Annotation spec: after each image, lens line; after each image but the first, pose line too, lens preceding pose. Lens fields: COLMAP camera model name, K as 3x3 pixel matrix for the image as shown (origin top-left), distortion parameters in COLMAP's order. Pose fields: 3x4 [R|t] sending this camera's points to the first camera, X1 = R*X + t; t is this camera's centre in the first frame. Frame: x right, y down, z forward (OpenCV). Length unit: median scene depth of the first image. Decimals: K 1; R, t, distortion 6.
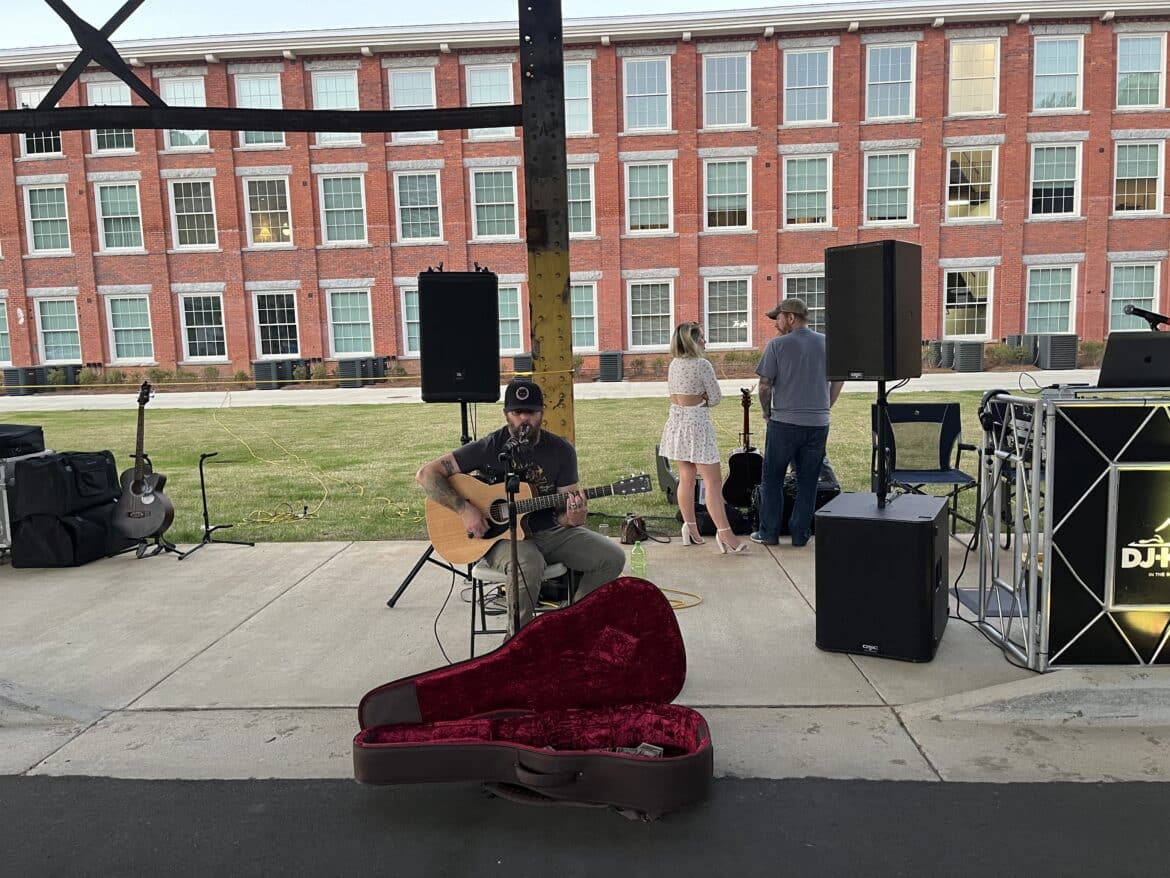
lens RADIAL K [[886.4, 0, 592.6], [0, 886.4, 438.9], [0, 0, 1]] dist [0.066301, -0.083145]
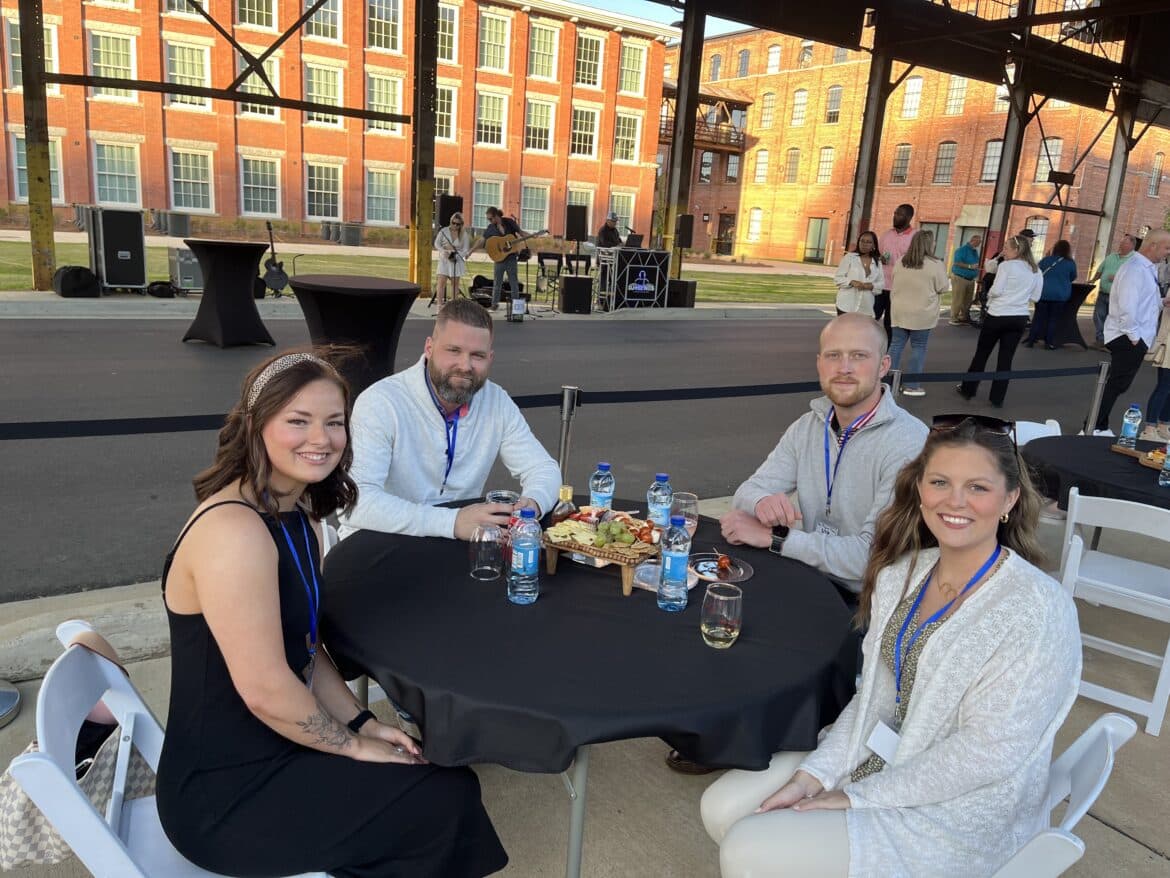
lens RADIAL K [[886.4, 0, 579.7], [0, 886.4, 432.1], [0, 0, 1]] dist [0.066301, -0.083145]
pose [[0.796943, -0.055800, 0.601472, -0.263106], [-0.019680, 0.992797, 0.118180, 0.038588], [-0.603734, -0.106020, 0.790105, -0.274935]]
